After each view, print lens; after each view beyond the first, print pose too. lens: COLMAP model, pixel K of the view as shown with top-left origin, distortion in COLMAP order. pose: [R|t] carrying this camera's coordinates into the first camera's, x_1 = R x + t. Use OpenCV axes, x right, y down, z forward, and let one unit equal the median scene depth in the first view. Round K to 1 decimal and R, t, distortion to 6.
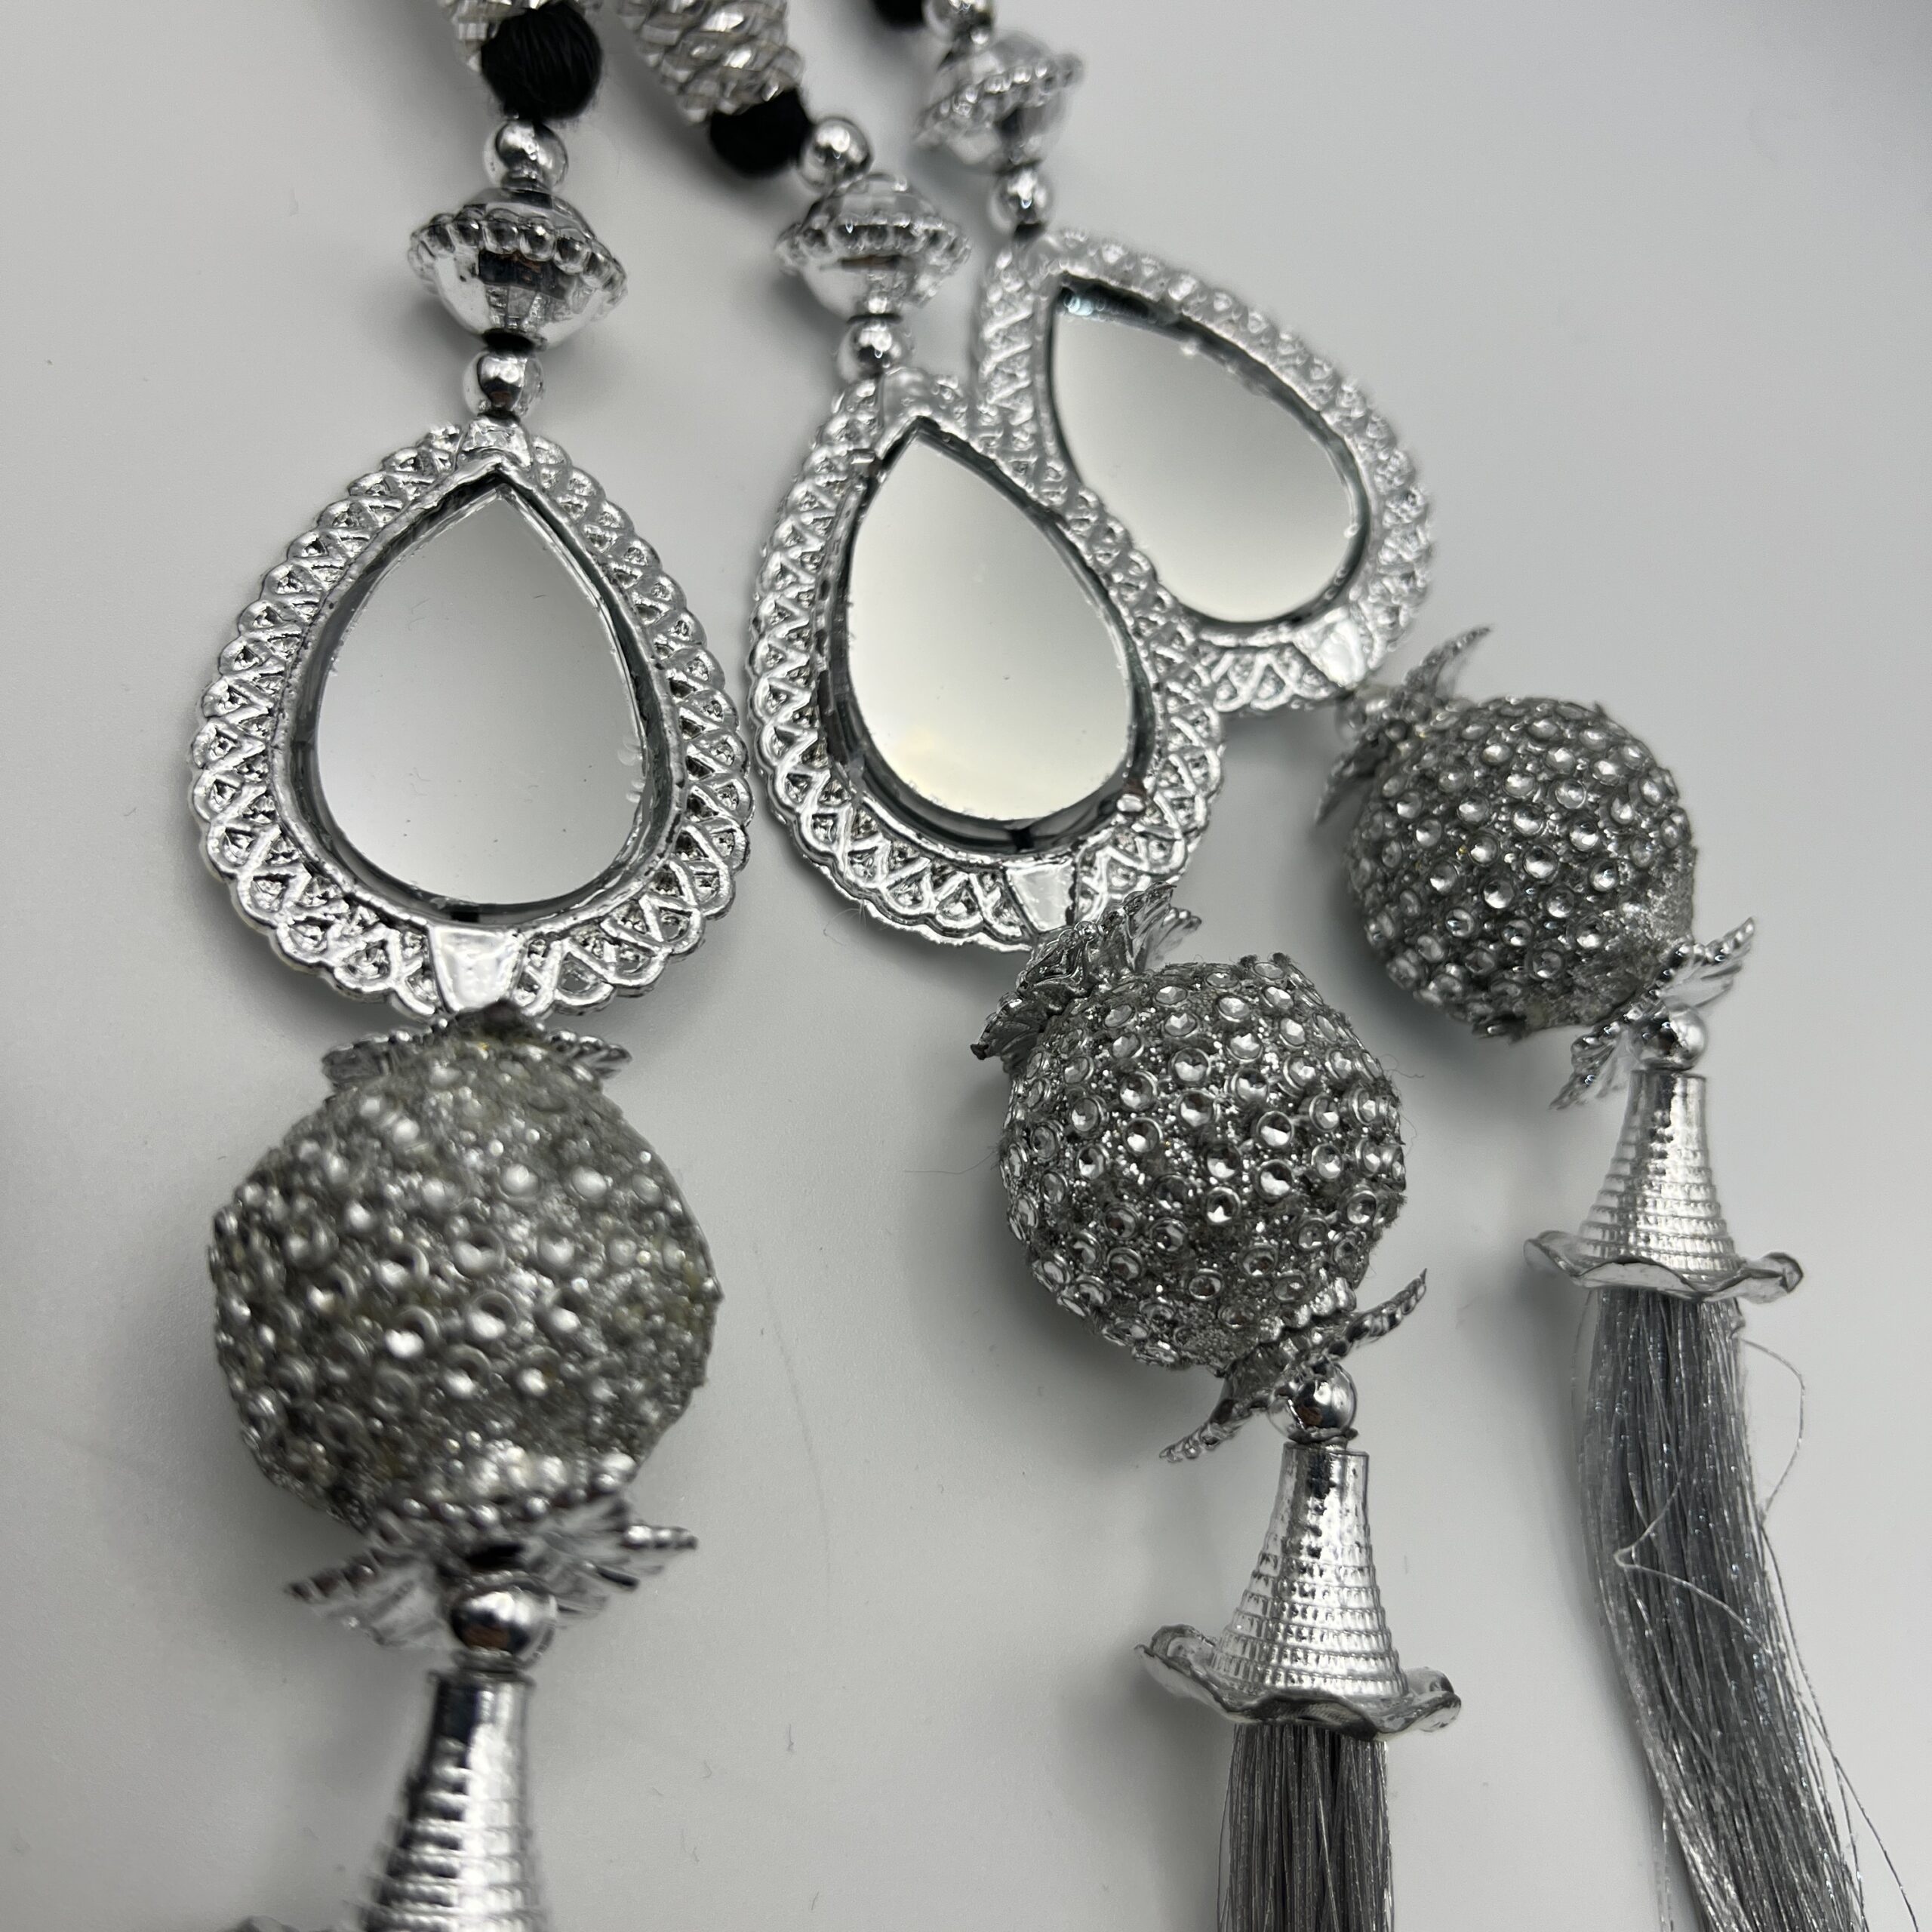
lens RADIAL K [[2030.0, 0, 939.5], [0, 2030.0, 961.4], [0, 0, 1]] dist [-0.011389, 0.000000]
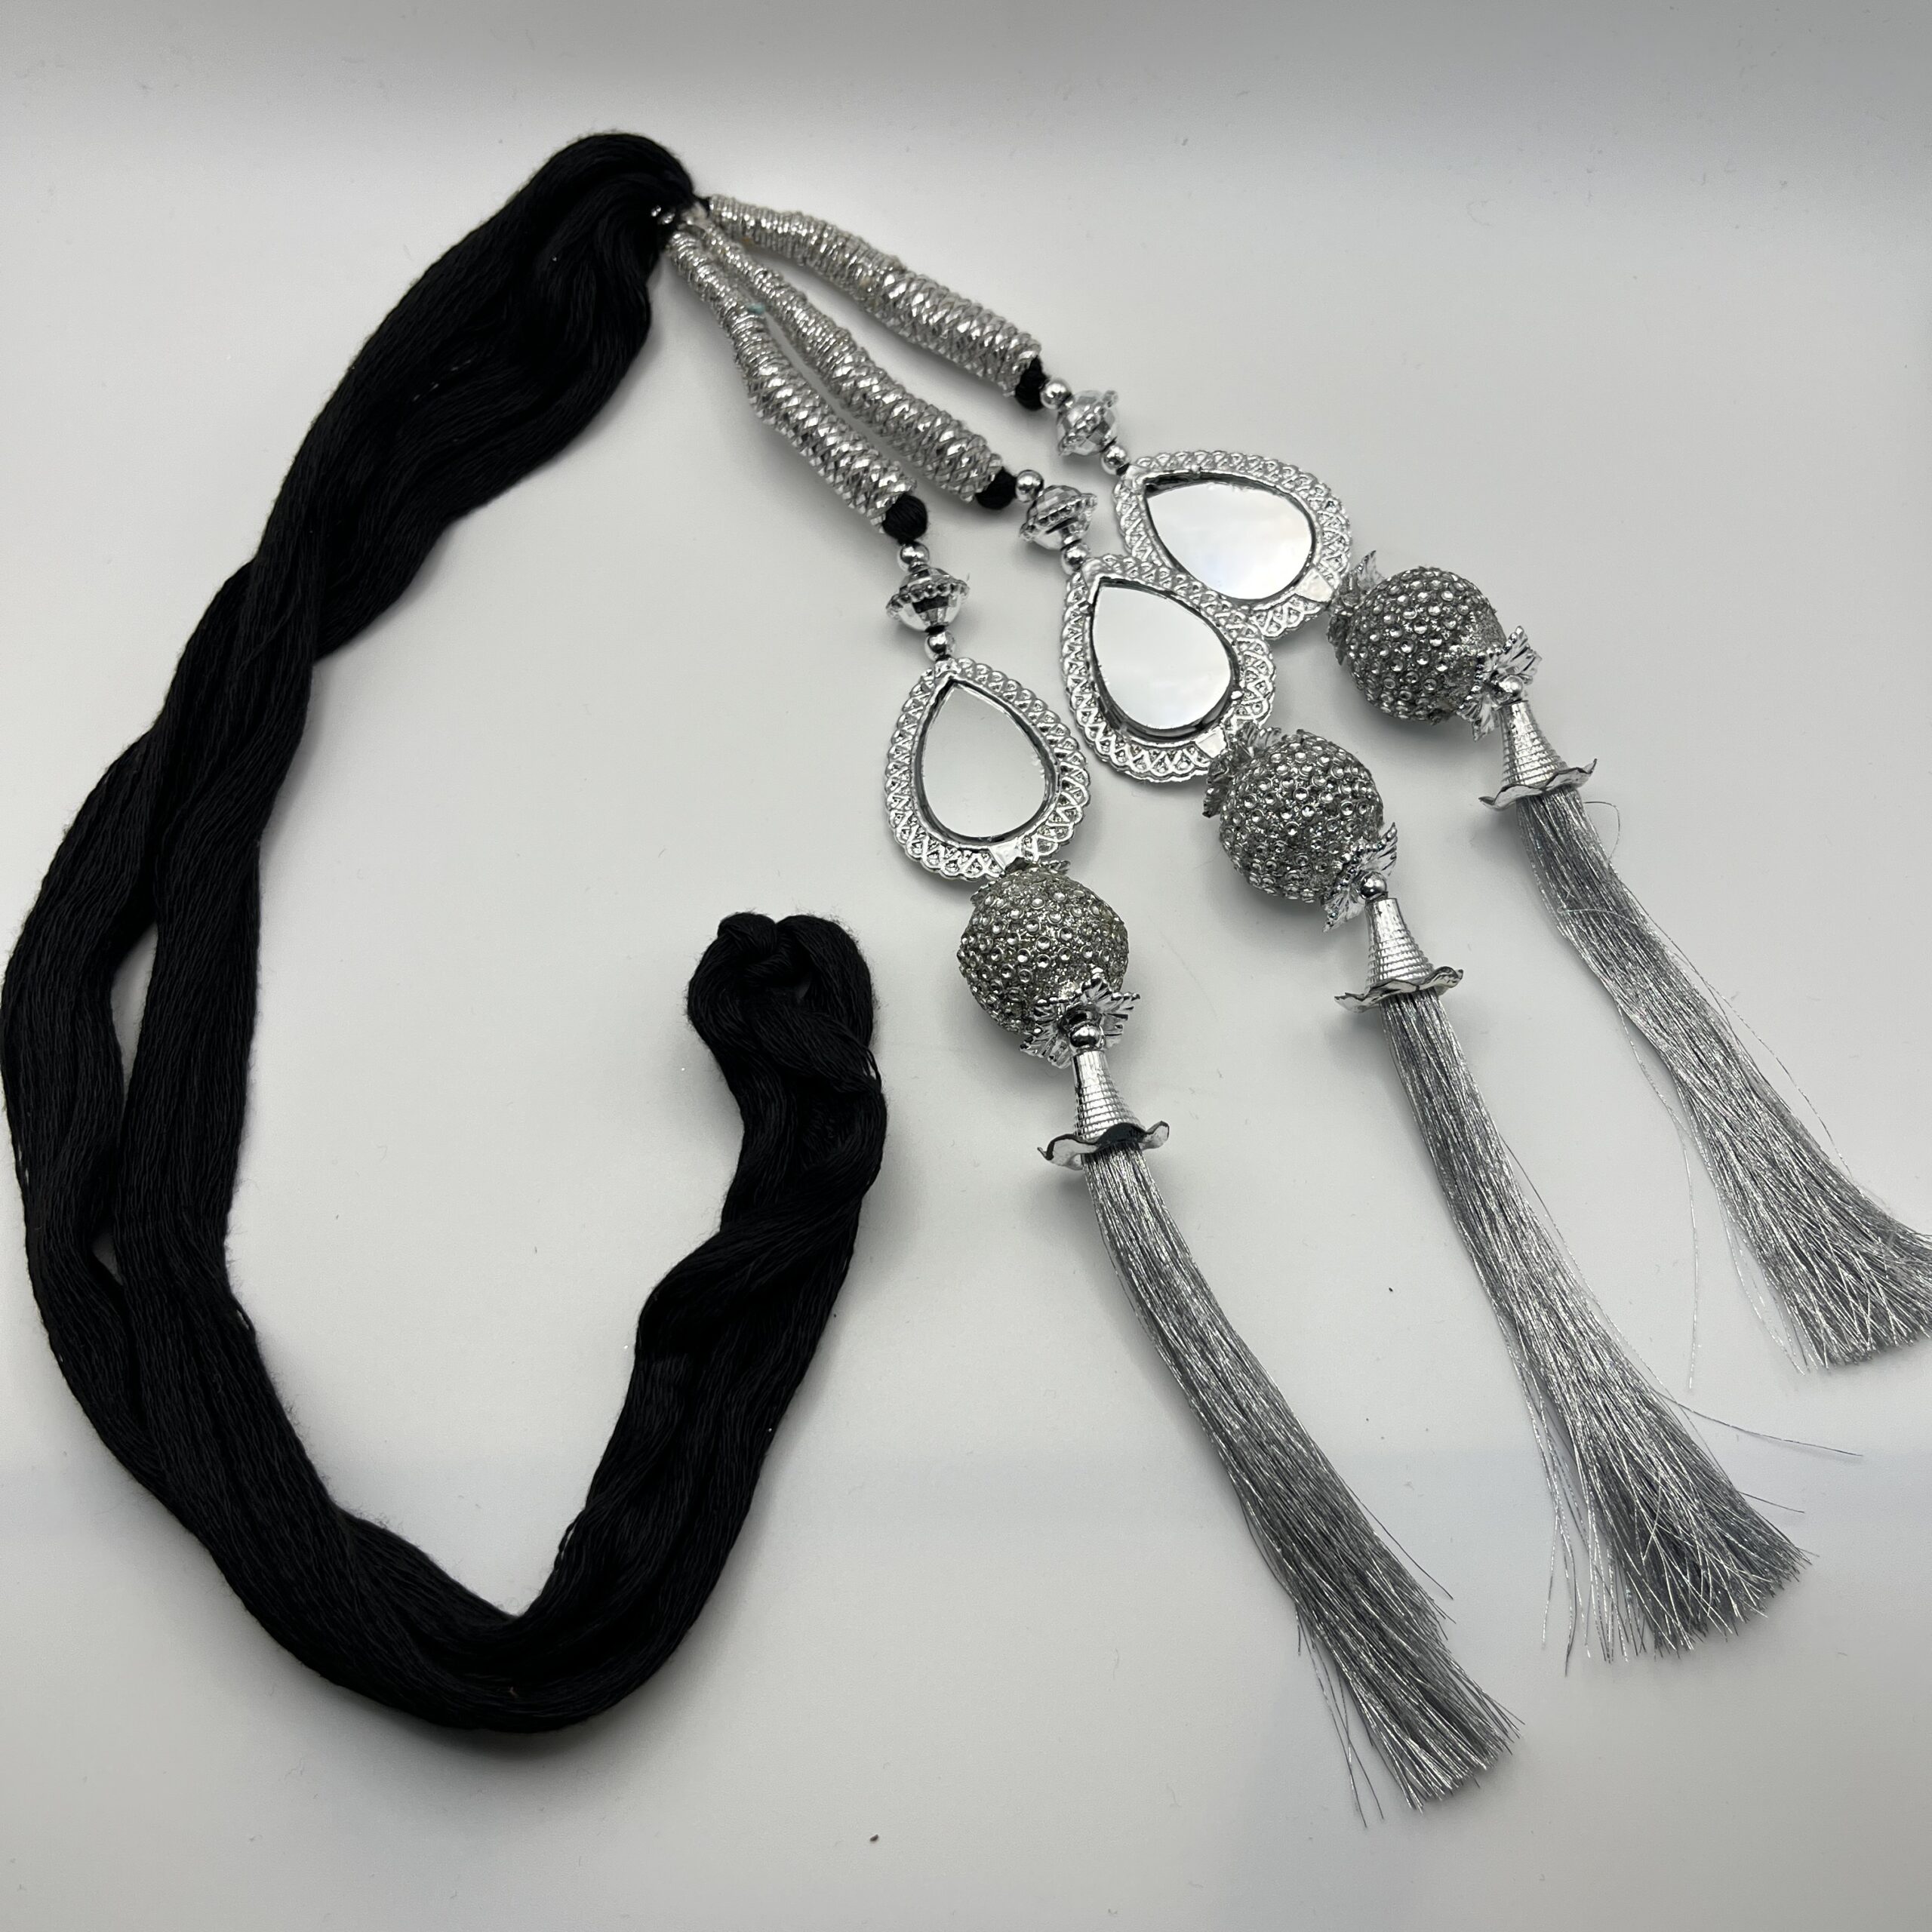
lens RADIAL K [[2030.0, 0, 959.0], [0, 2030.0, 1014.4], [0, 0, 1]] dist [-0.011389, 0.000000]
pose [[0.879736, -0.363486, -0.306501, 0.408945], [0.373203, 0.927311, -0.028529, 0.220590], [0.294591, -0.089289, 0.951443, -1.423527]]
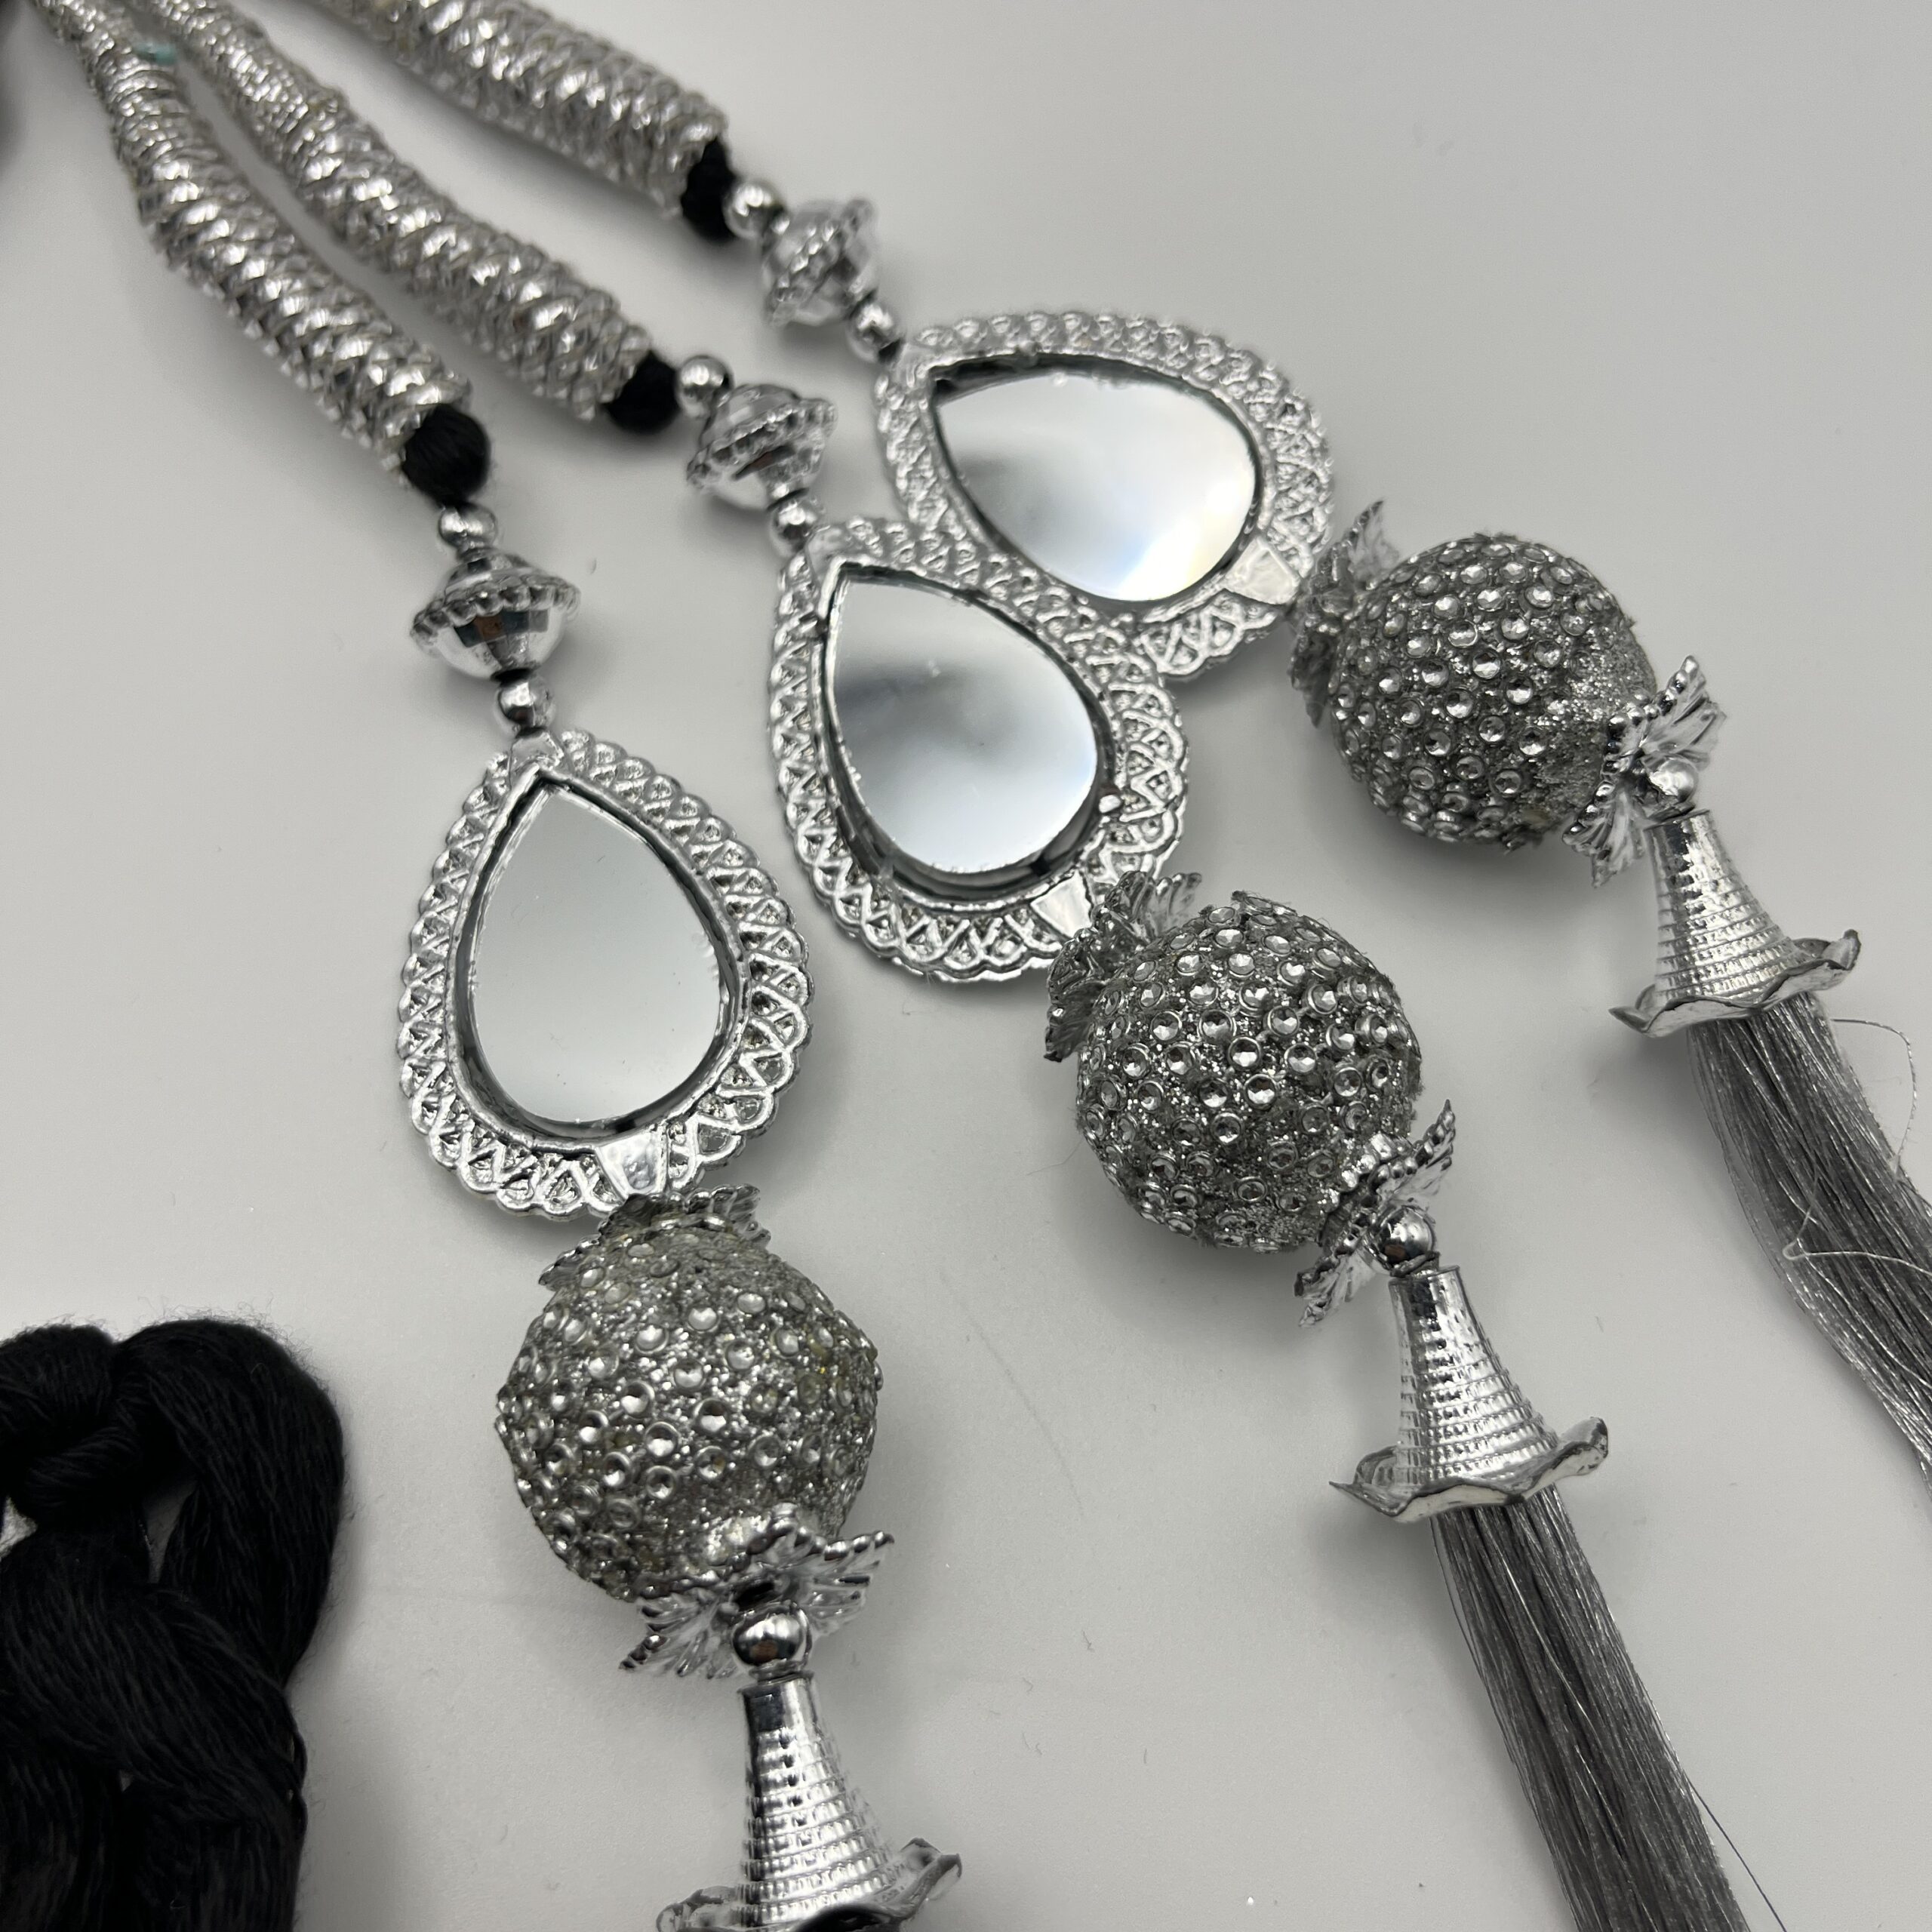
lens RADIAL K [[2030.0, 0, 958.3], [0, 2030.0, 944.4], [0, 0, 1]] dist [-0.011389, 0.000000]
pose [[0.875968, -0.384855, -0.290803, 0.332743], [0.398871, 0.916929, -0.011989, -0.024453], [0.271260, -0.105490, 0.956708, -0.153940]]
